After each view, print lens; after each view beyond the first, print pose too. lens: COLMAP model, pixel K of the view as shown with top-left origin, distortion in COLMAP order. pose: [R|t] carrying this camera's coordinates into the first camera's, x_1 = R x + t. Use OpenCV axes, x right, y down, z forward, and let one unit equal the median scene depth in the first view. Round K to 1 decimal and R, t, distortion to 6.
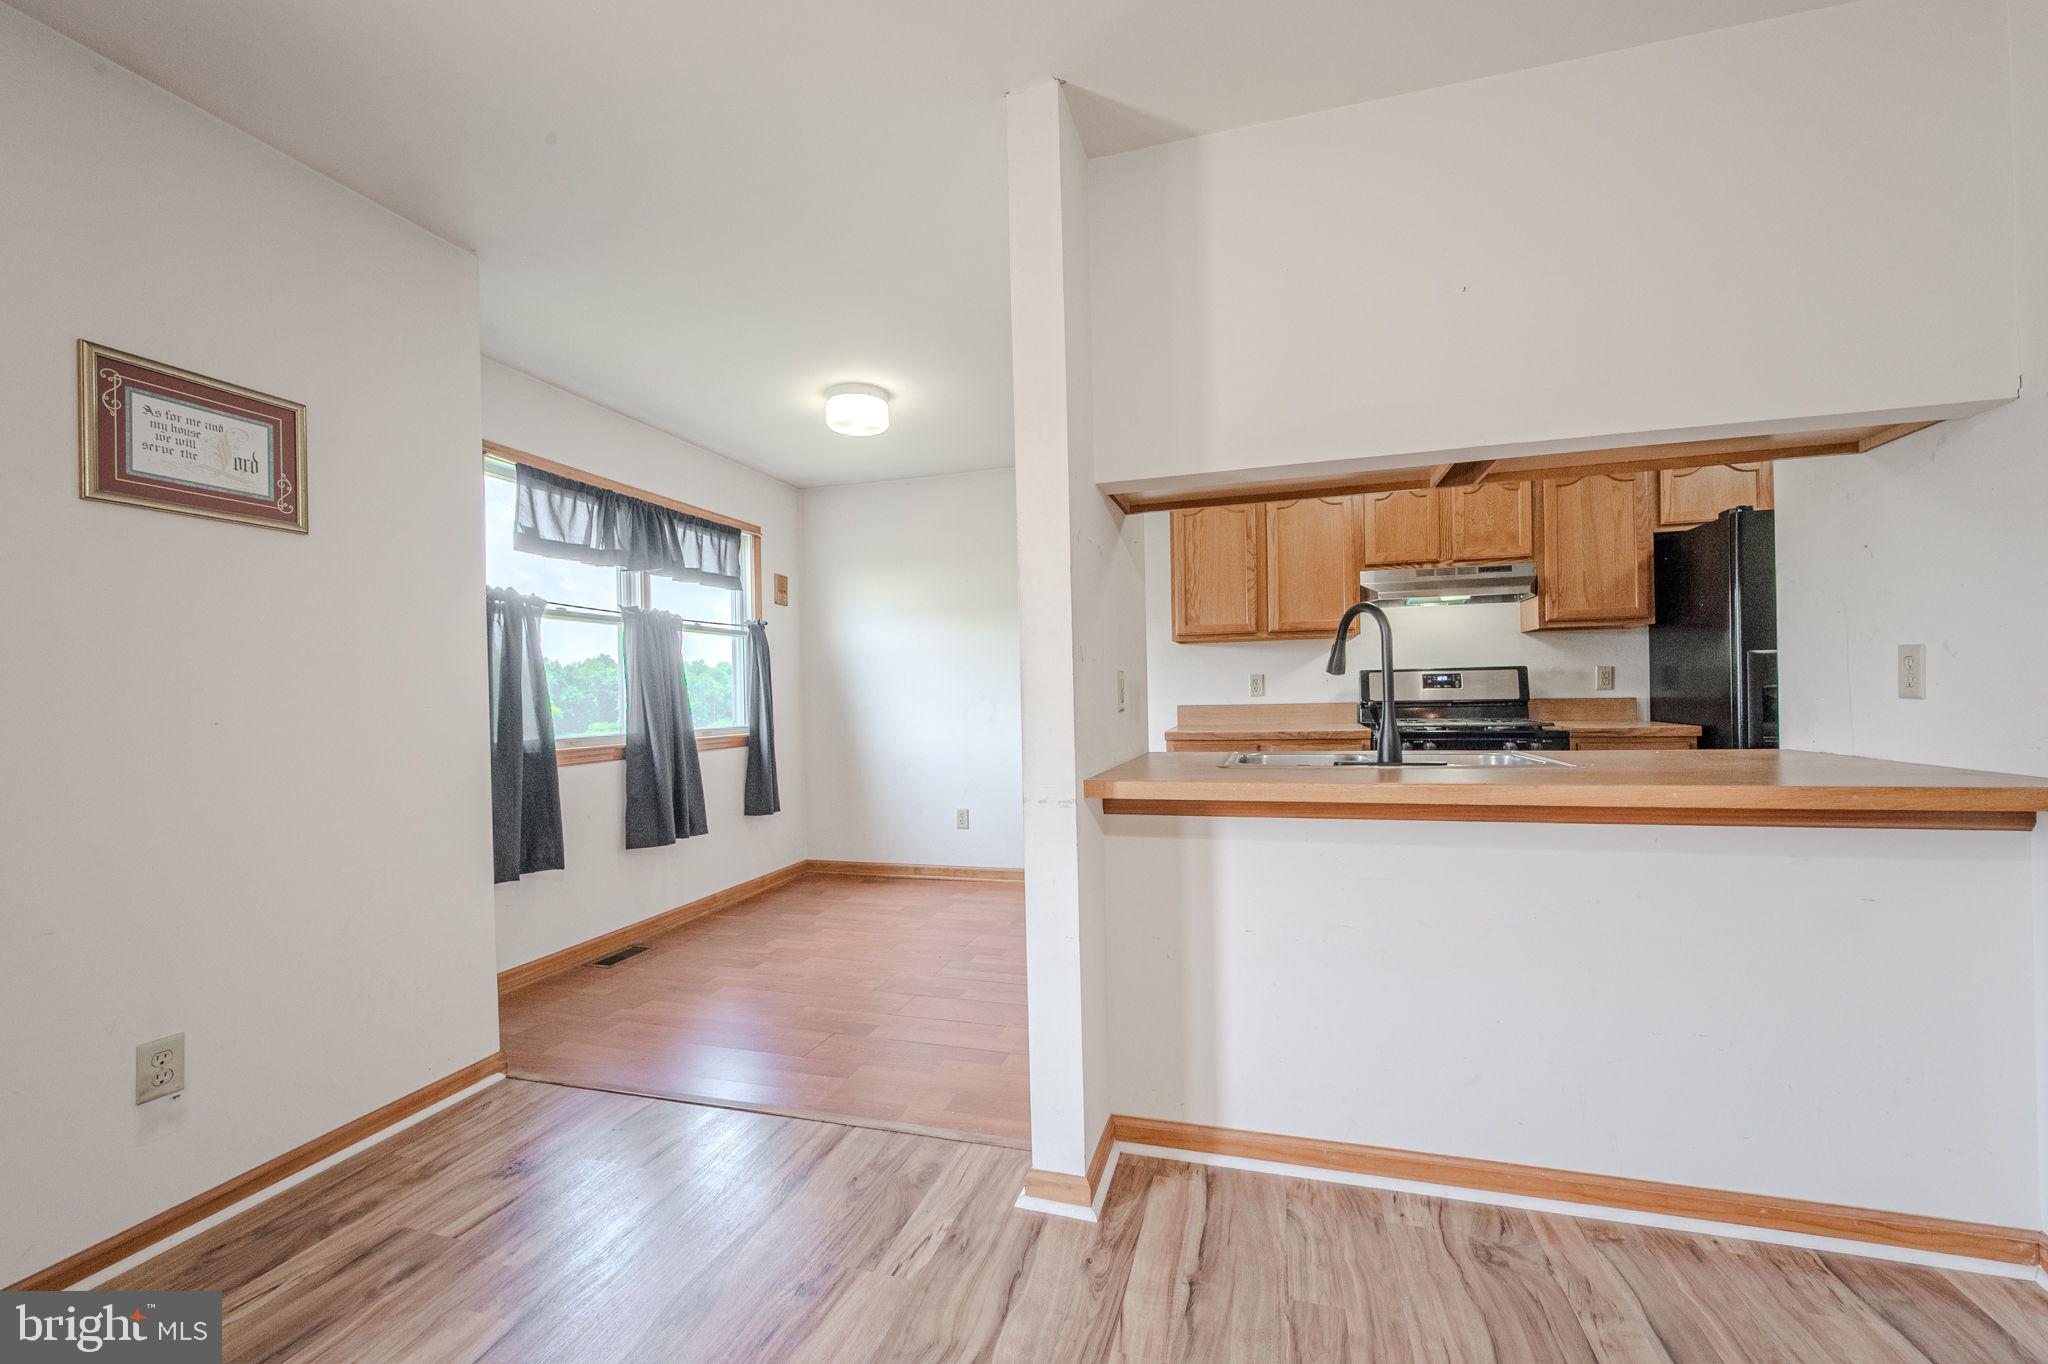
lens RADIAL K [[809.0, 0, 1035.8], [0, 809.0, 689.5], [0, 0, 1]] dist [-0.000632, 0.000378]
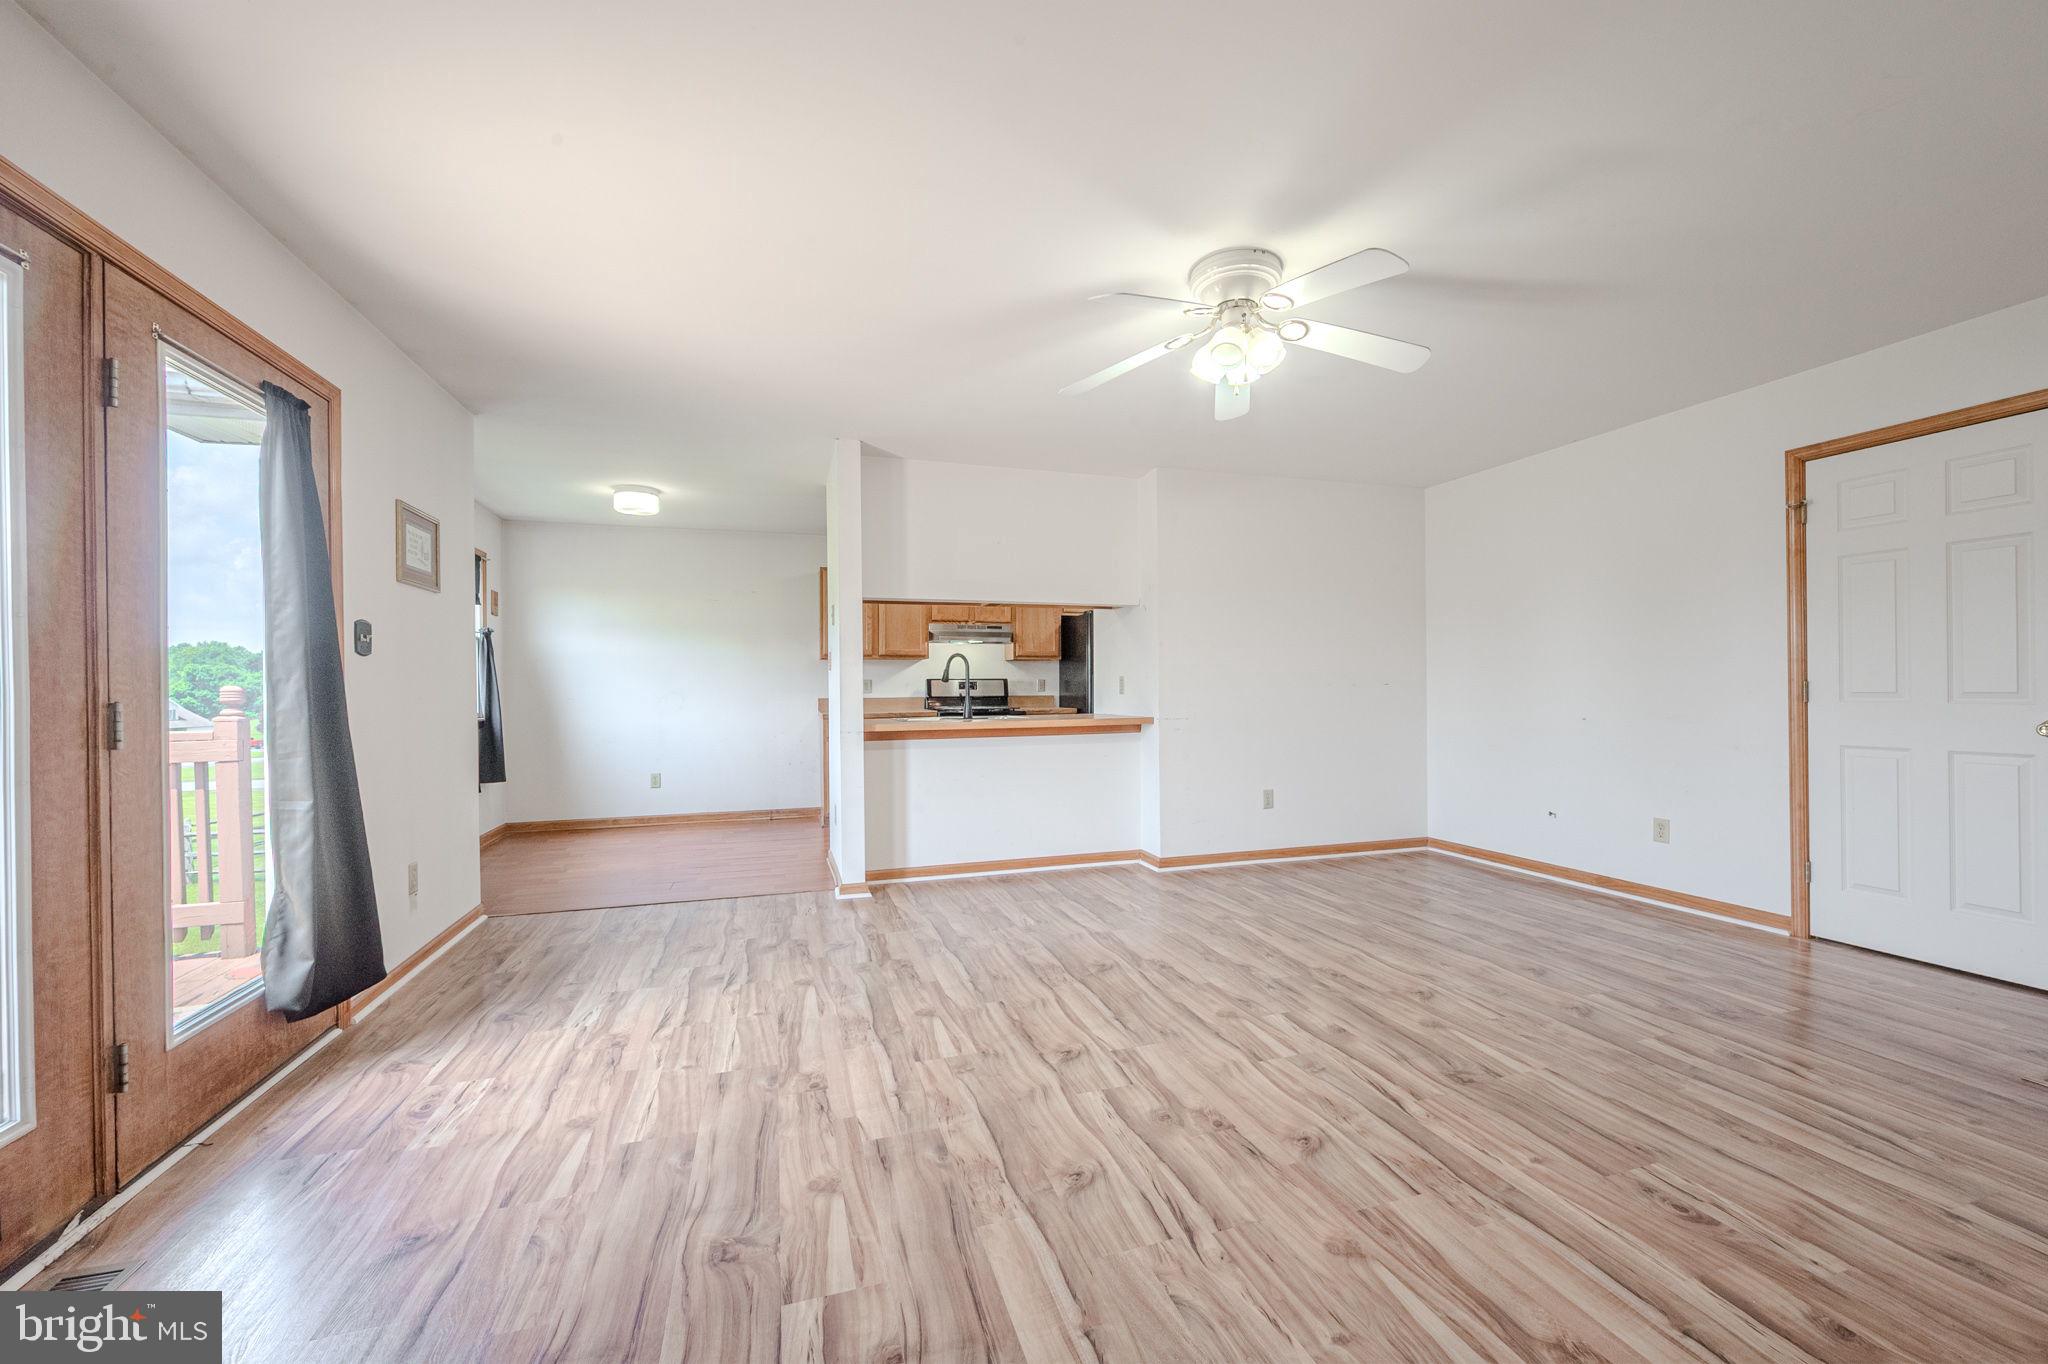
lens RADIAL K [[806.8, 0, 1032.9], [0, 806.8, 688.1], [0, 0, 1]] dist [-0.004145, -0.000435]
pose [[0.826055, 0.014357, 0.563406, -0.452229], [-0.012030, 0.999897, -0.007842, 0.008515], [-0.563460, -0.000300, 0.826143, -0.659920]]
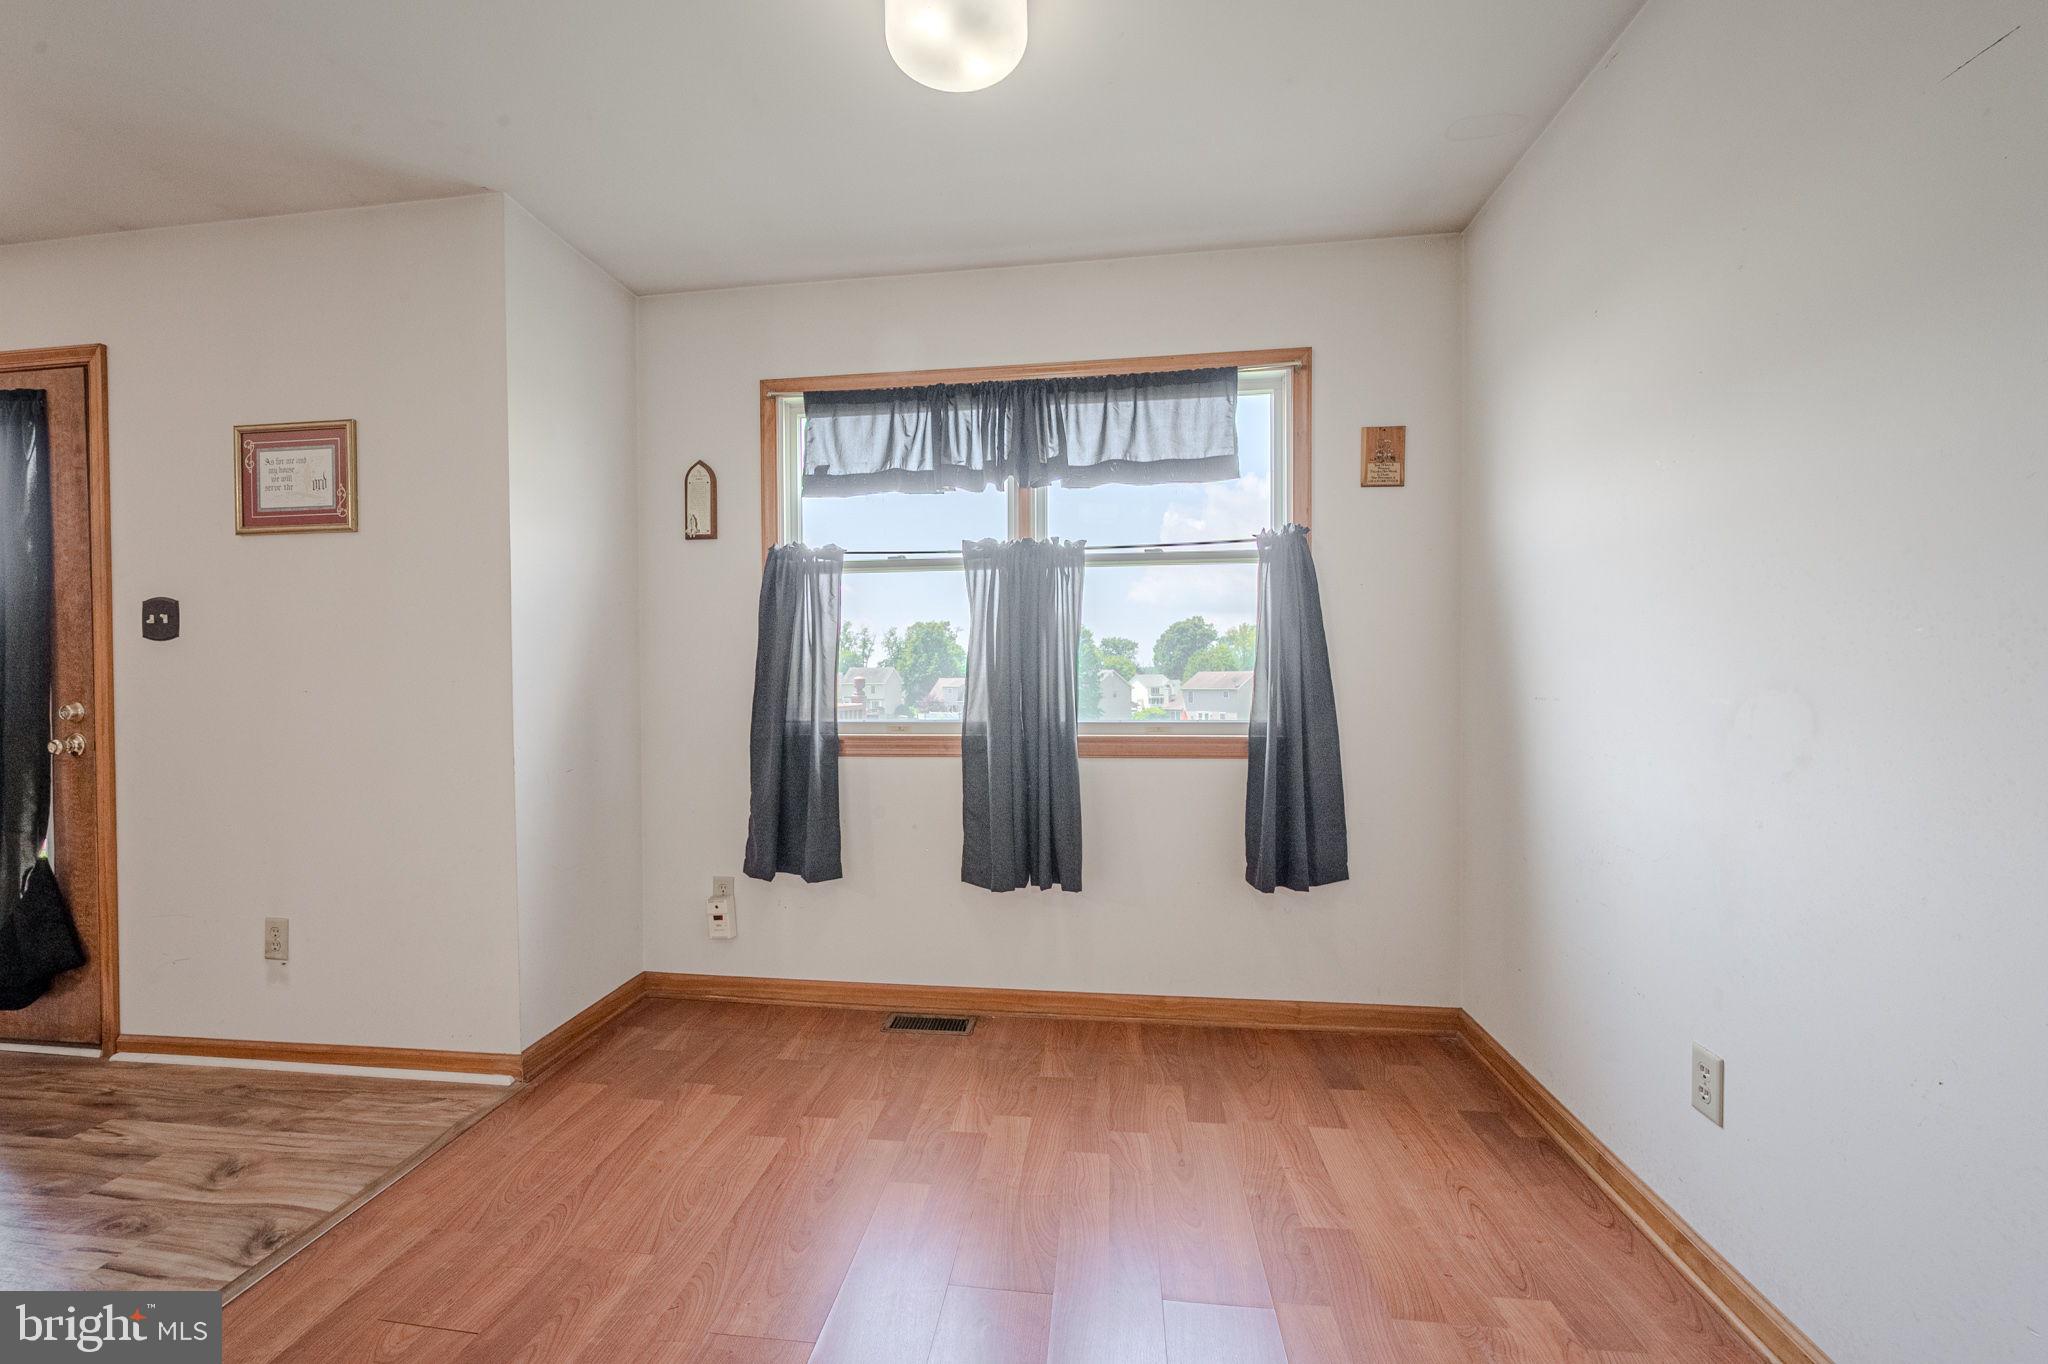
lens RADIAL K [[843.9, 0, 987.1], [0, 843.9, 690.2], [0, 0, 1]] dist [0.007144, -0.000111]
pose [[0.139637, 0.032523, -0.989668, 0.240429], [0.009327, 0.999373, 0.034158, 0.002008], [0.990159, -0.014000, 0.139247, 0.943866]]
